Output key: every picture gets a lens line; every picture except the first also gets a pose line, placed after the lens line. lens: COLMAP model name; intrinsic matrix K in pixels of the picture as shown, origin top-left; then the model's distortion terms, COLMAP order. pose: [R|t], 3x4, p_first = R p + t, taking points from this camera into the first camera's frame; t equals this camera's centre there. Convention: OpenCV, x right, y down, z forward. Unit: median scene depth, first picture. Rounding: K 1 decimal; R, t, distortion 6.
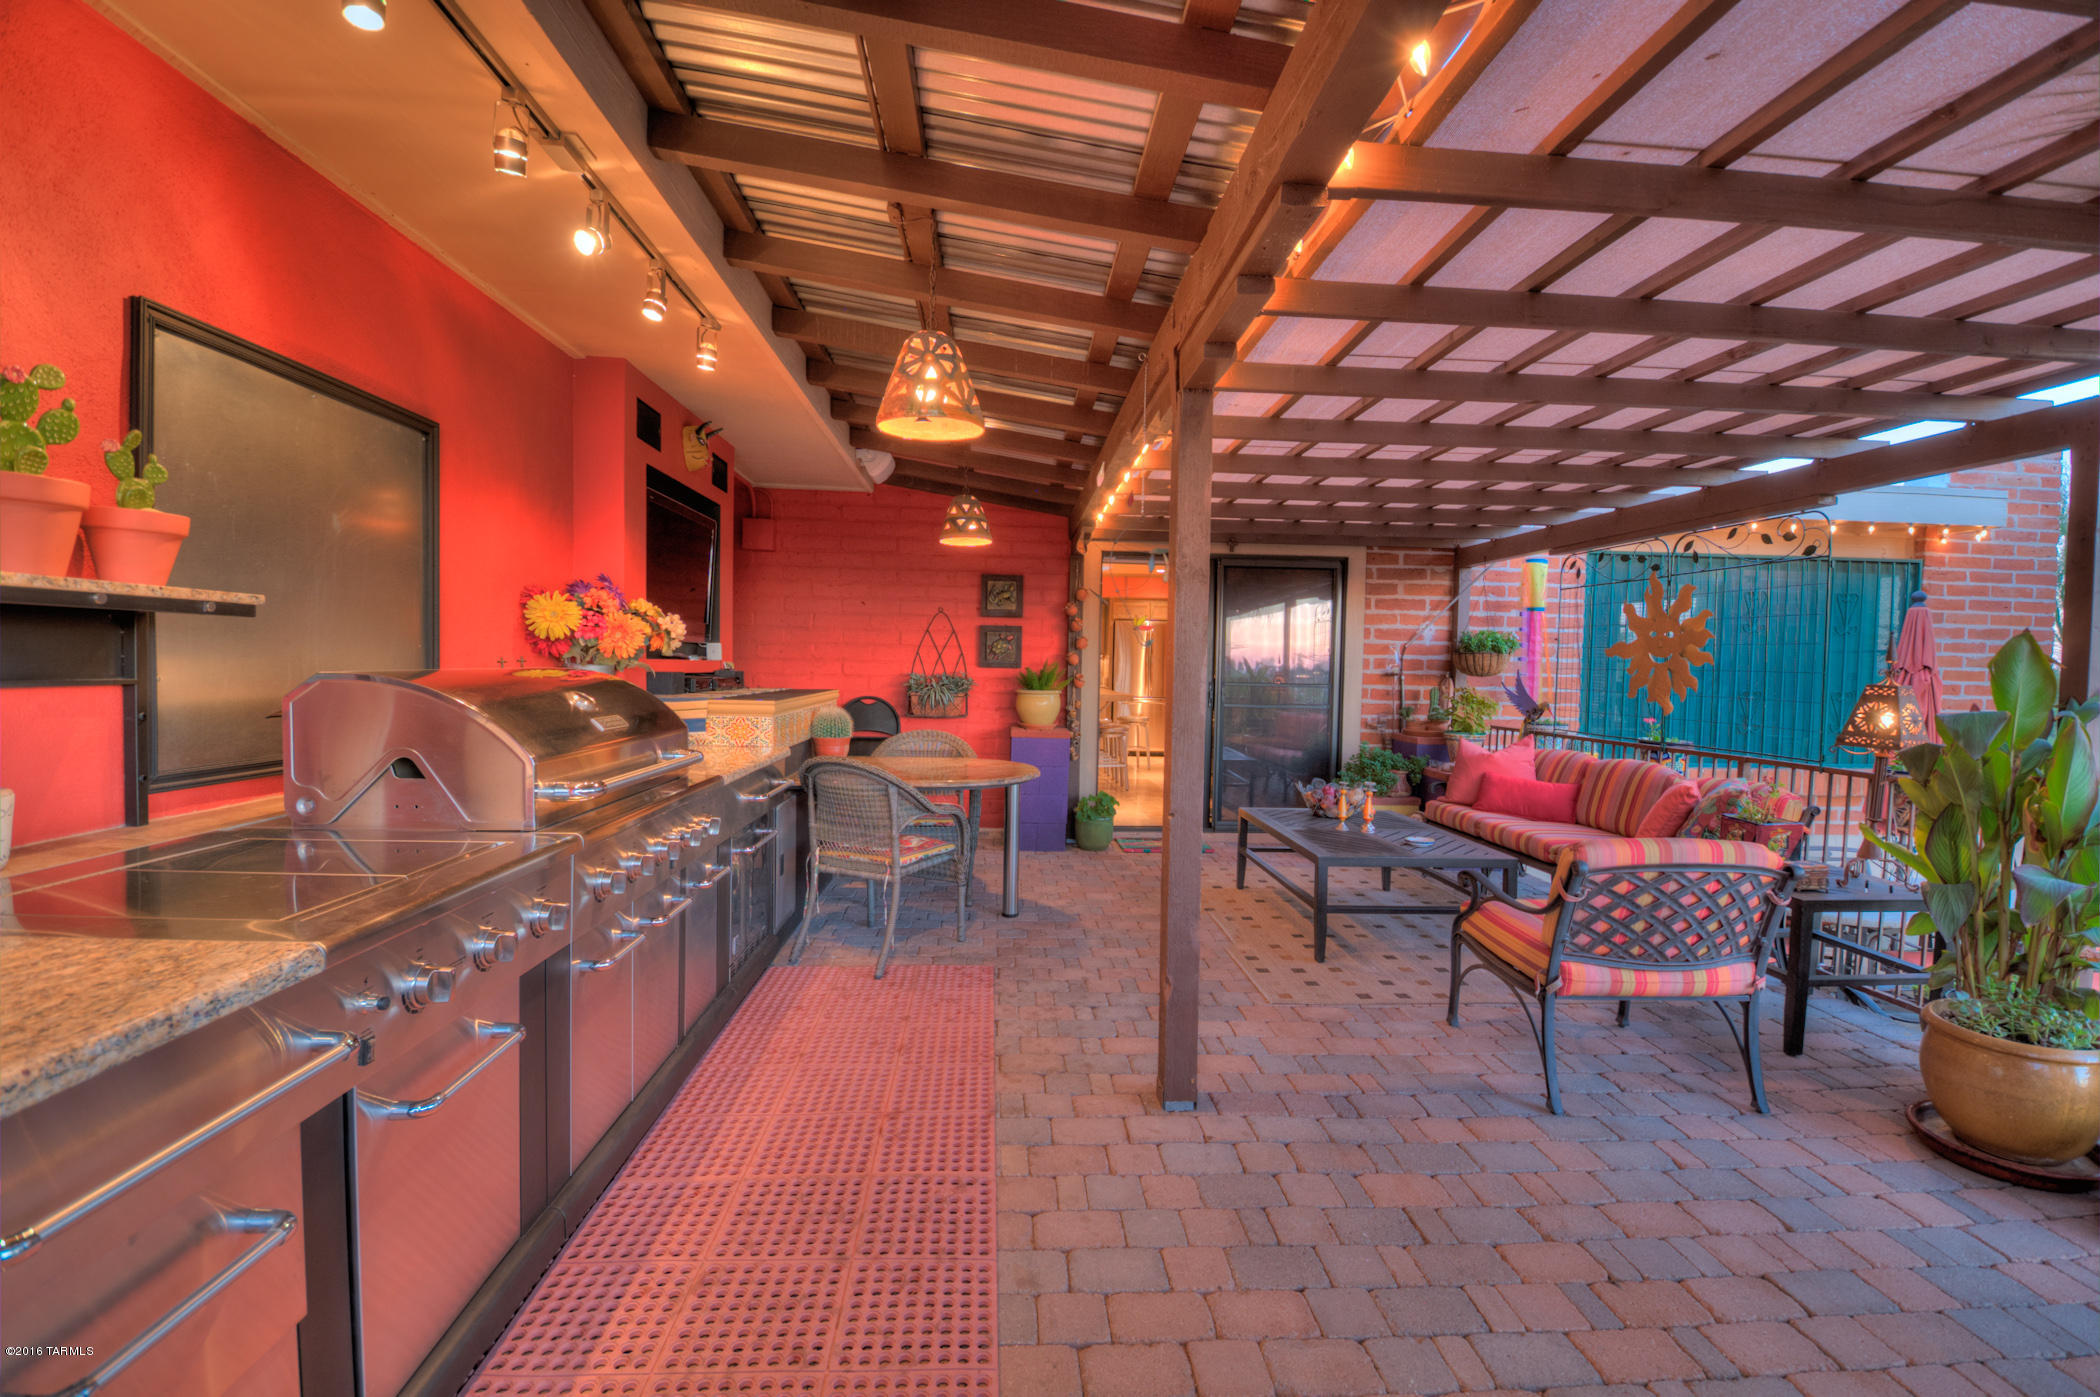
lens RADIAL K [[918.7, 0, 1034.6], [0, 918.7, 699.2], [0, 0, 1]] dist [-0.005210, -0.000857]
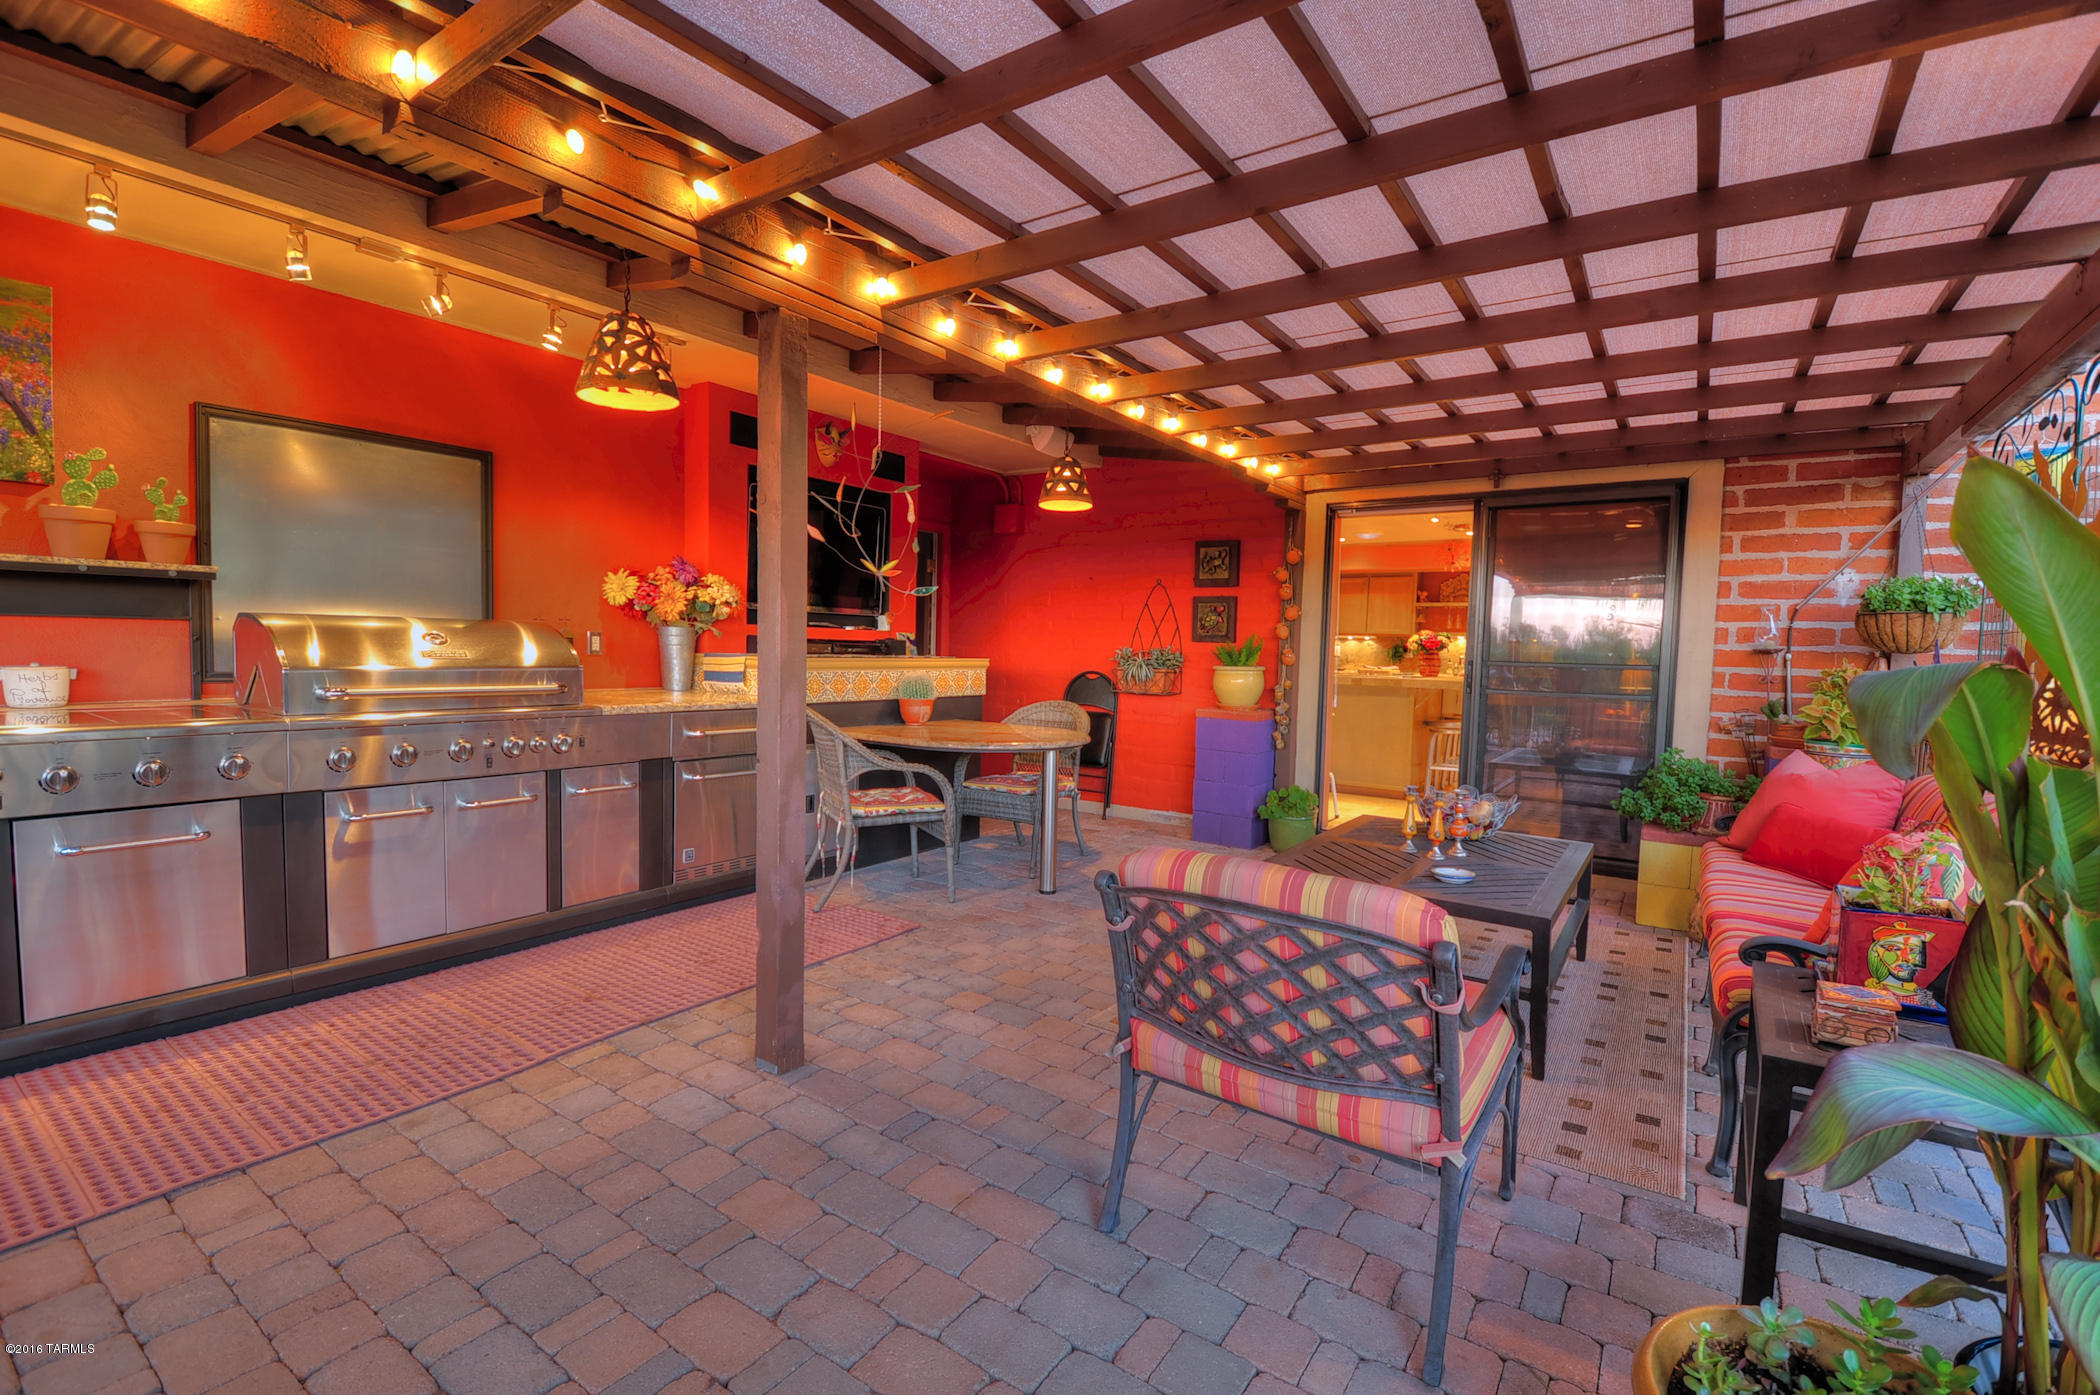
lens RADIAL K [[918.7, 0, 1035.3], [0, 918.7, 702.2], [0, 0, 1]] dist [-0.005210, -0.000857]
pose [[0.784157, 0.036580, -0.619484, 0.392654], [-0.033562, 0.999300, 0.016524, 0.015974], [0.619655, 0.007834, 0.784835, 0.171583]]
